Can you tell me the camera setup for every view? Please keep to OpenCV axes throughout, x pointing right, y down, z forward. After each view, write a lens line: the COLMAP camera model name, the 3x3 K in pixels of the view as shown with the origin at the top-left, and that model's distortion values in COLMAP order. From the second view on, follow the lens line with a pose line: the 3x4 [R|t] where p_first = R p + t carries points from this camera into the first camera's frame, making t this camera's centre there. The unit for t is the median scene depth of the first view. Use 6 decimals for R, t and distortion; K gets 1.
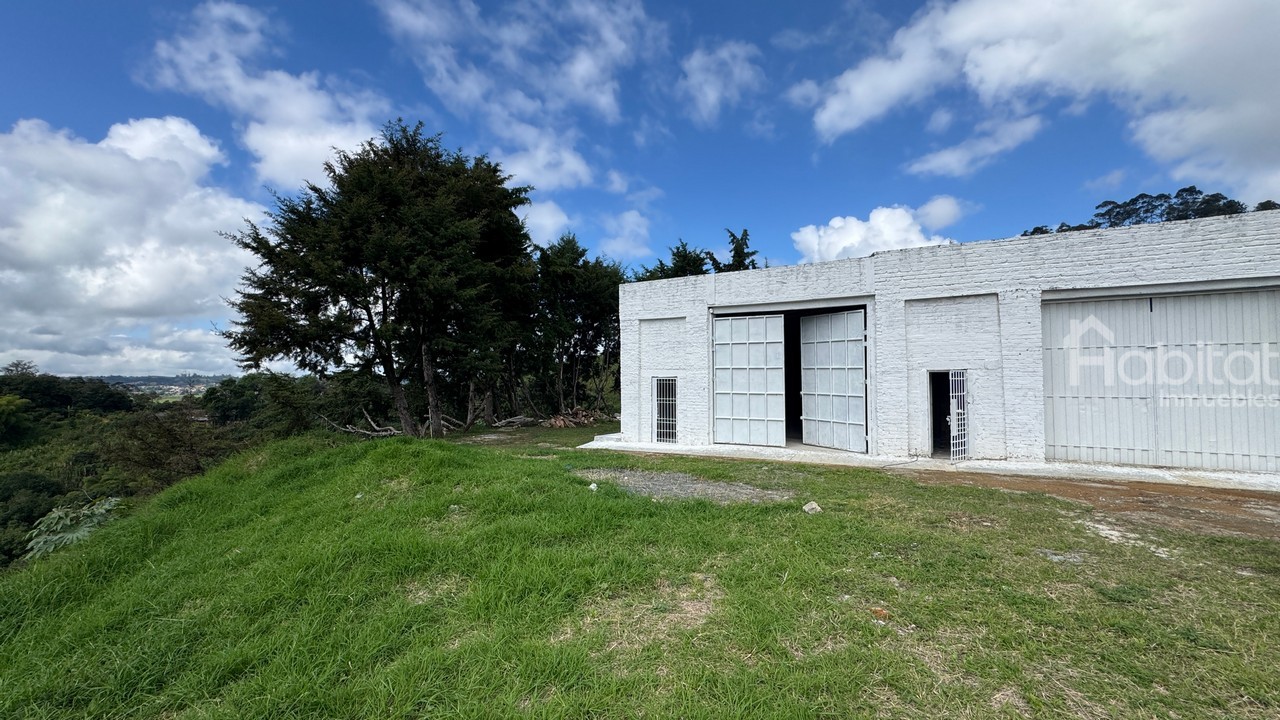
lens RADIAL K [[509.6, 0, 641.3], [0, 509.6, 358.3], [0, 0, 1]] dist [-0.001466, 0.000322]
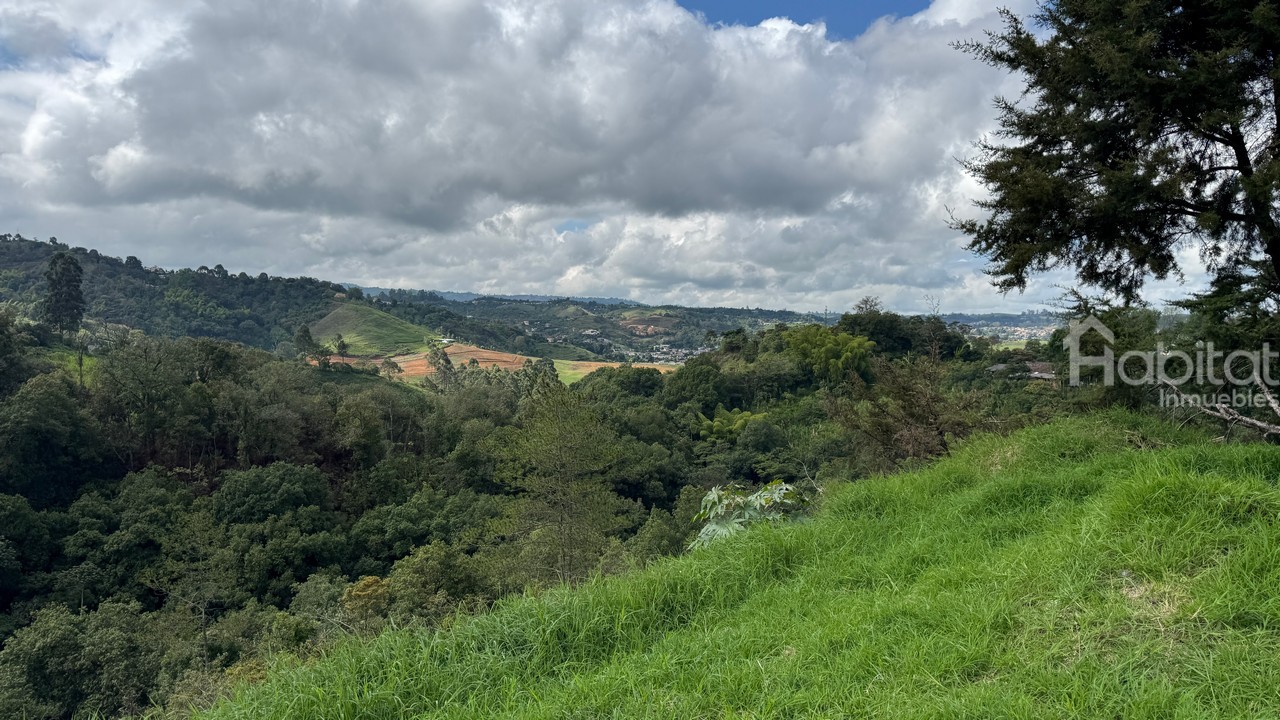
lens RADIAL K [[842.4, 0, 640.0], [0, 842.4, 360.0], [0, 0, 1]] dist [-0.000033, -0.003845]
pose [[0.359774, 0.039147, -0.932218, -0.027164], [0.042848, 0.997372, 0.058420, 0.011507], [0.932055, -0.060962, 0.357151, 0.122505]]
